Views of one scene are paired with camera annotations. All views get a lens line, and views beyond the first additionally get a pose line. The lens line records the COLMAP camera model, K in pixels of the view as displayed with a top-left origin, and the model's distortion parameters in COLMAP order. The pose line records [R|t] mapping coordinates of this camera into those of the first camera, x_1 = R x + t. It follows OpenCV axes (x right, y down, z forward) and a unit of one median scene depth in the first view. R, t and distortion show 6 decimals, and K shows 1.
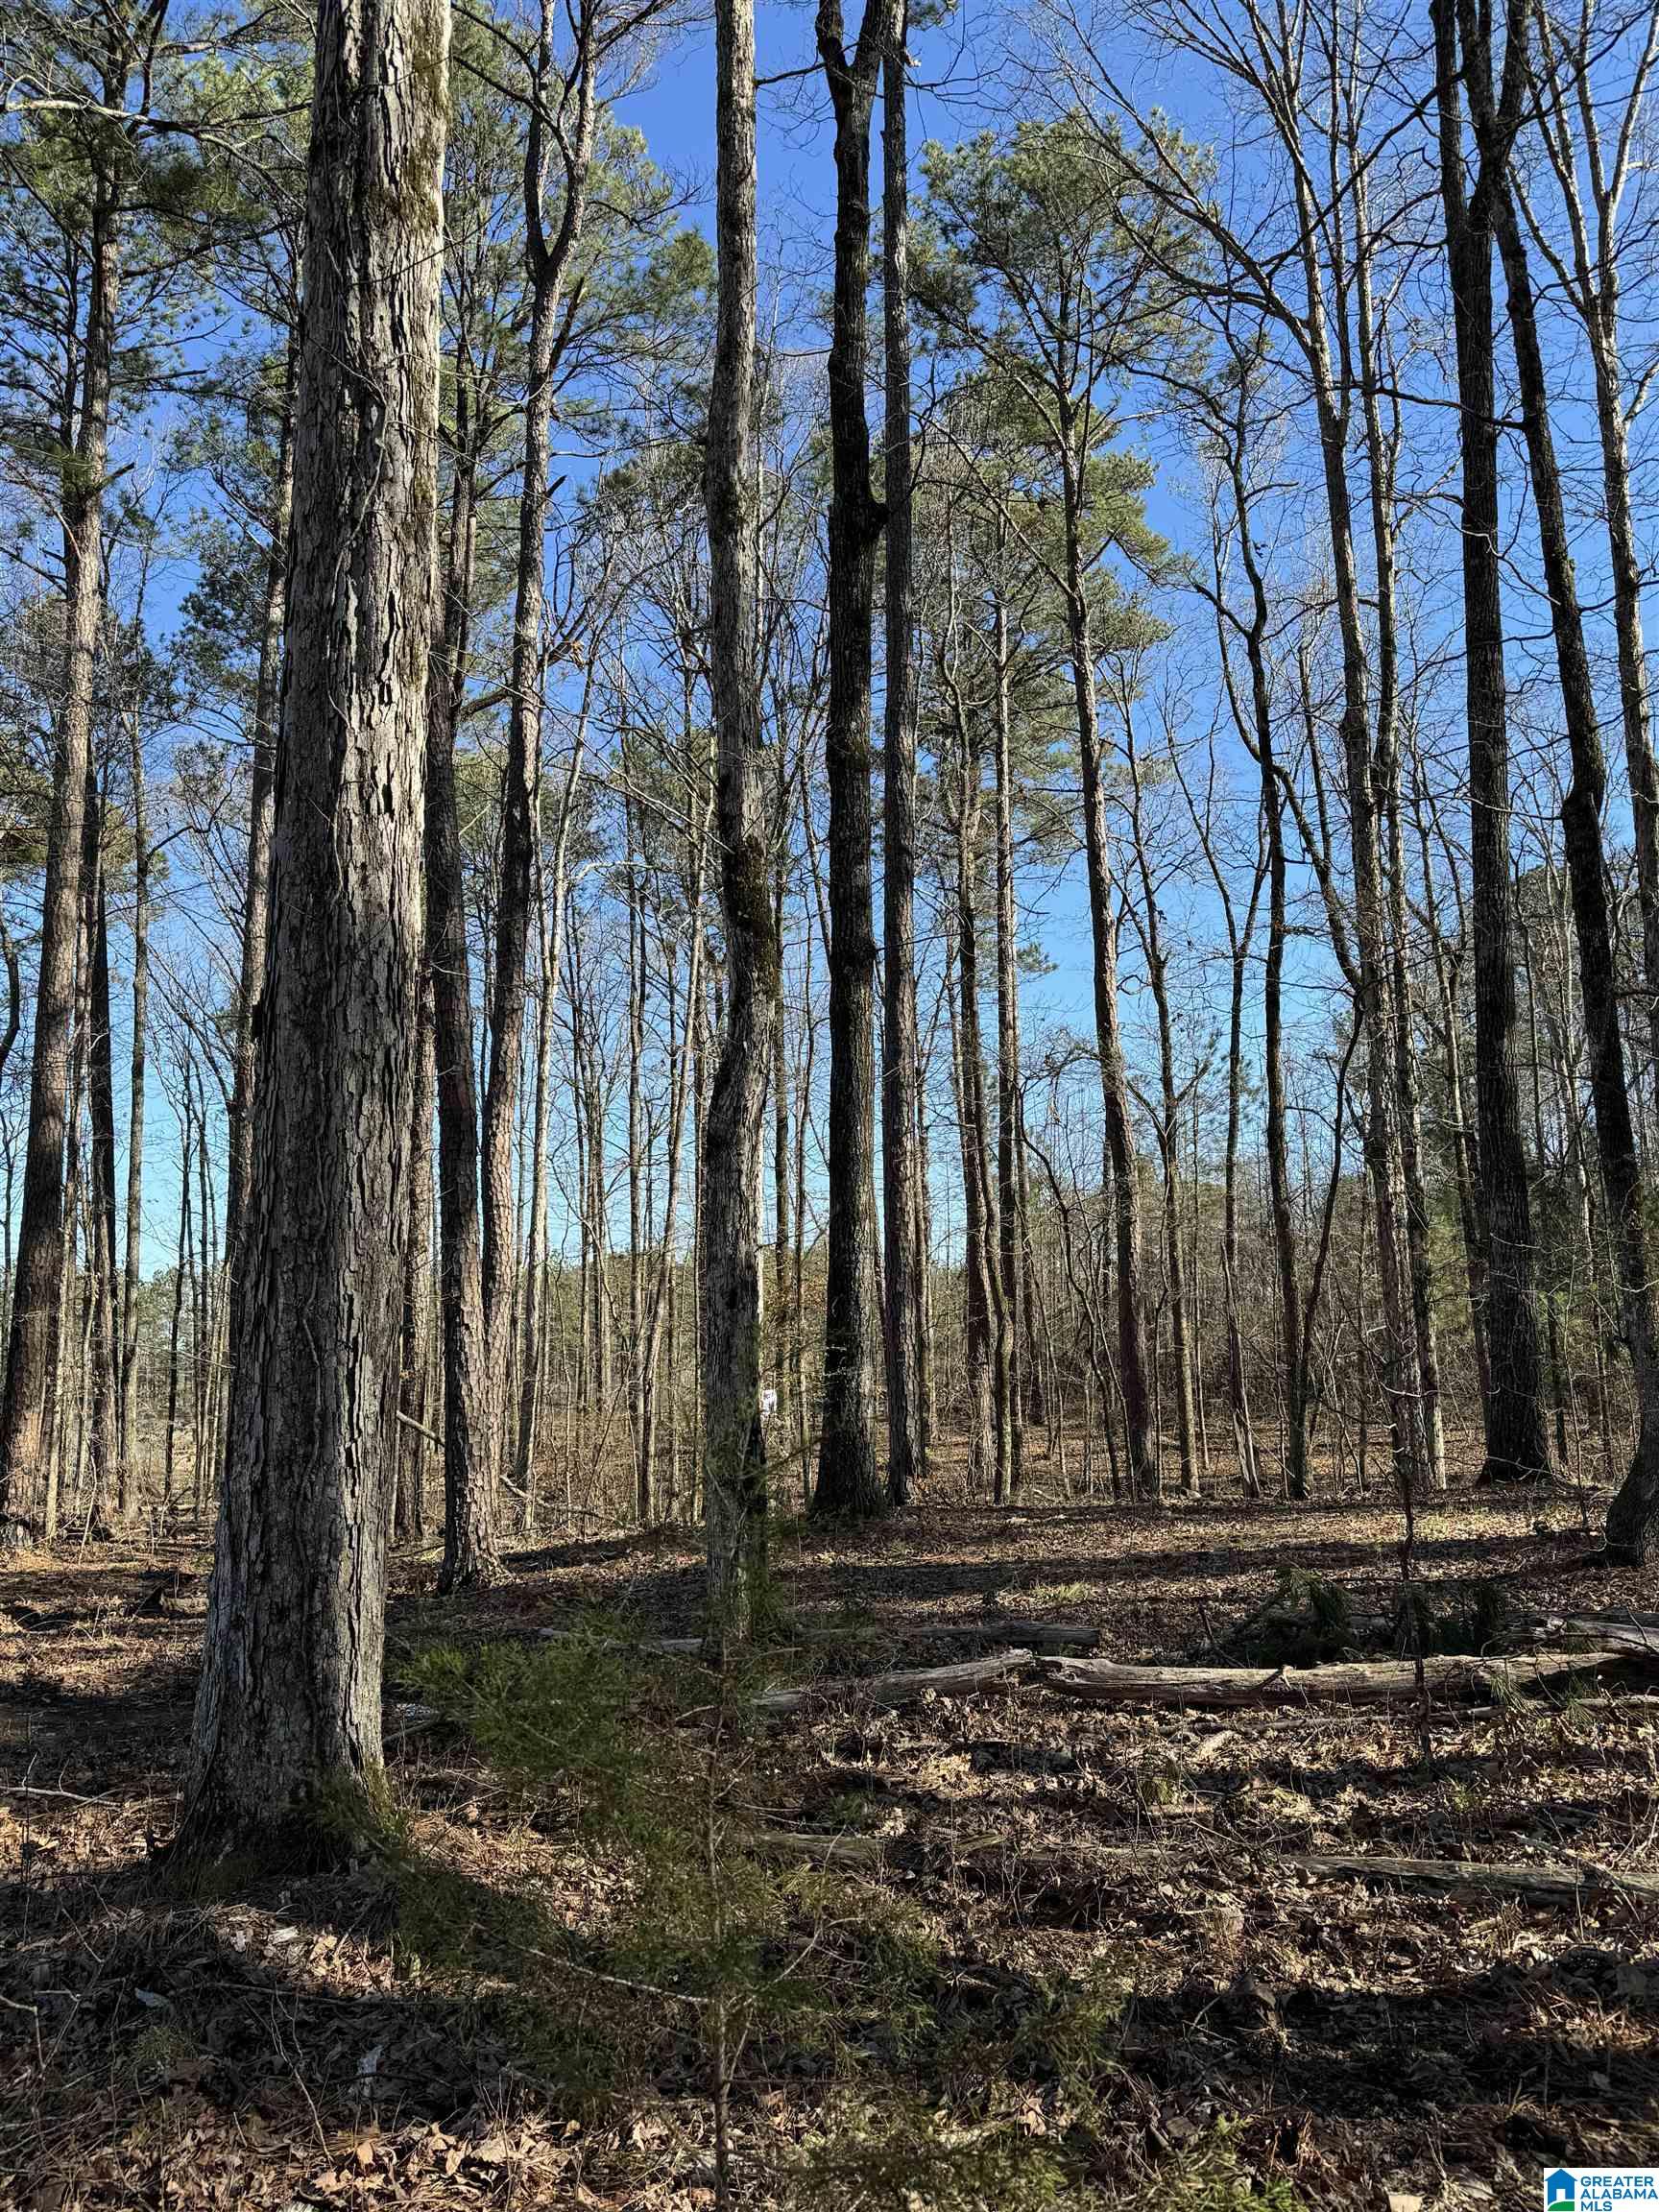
lens RADIAL K [[1606.3, 0, 829.5], [0, 1606.3, 1106.0], [0, 0, 1]] dist [0.002057, 0.000640]
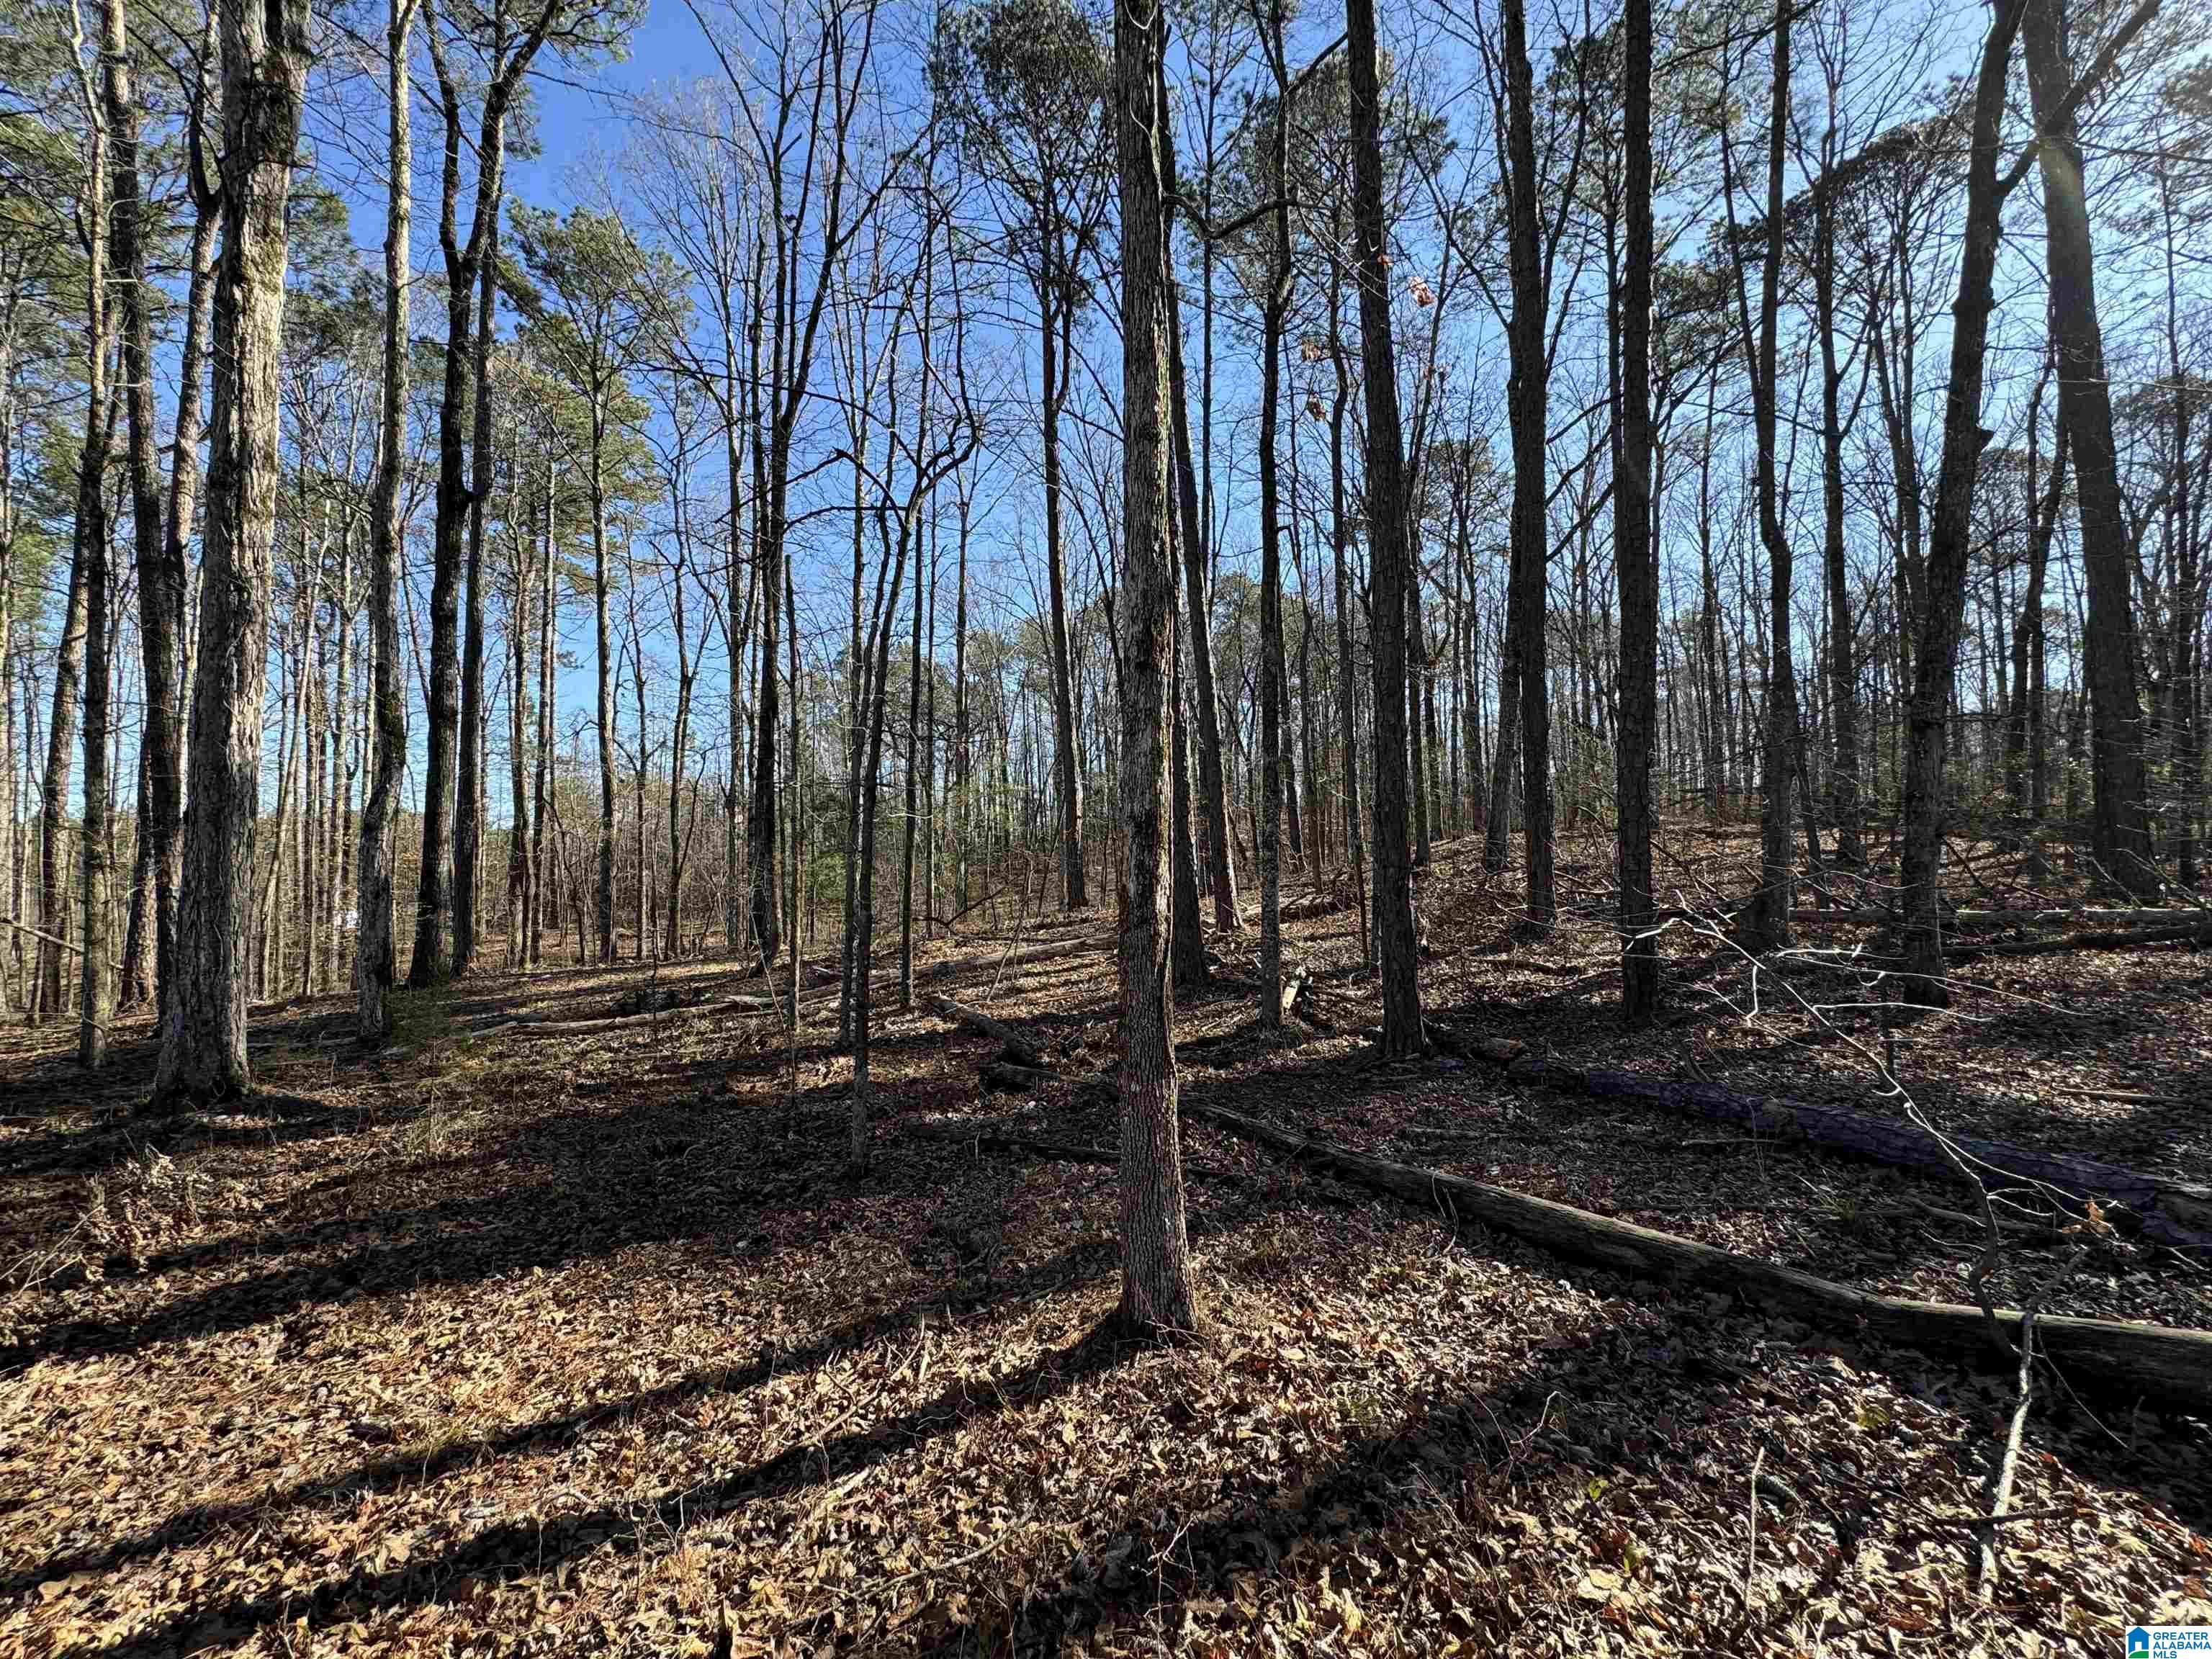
lens RADIAL K [[889.6, 0, 1106.0], [0, 889.6, 829.5], [0, 0, 1]] dist [0.001745, 0.000159]
pose [[0.783290, 0.030865, 0.620890, -0.014272], [-0.092882, 0.993366, 0.067794, -0.059259], [-0.614679, -0.110772, 0.780960, -0.243266]]
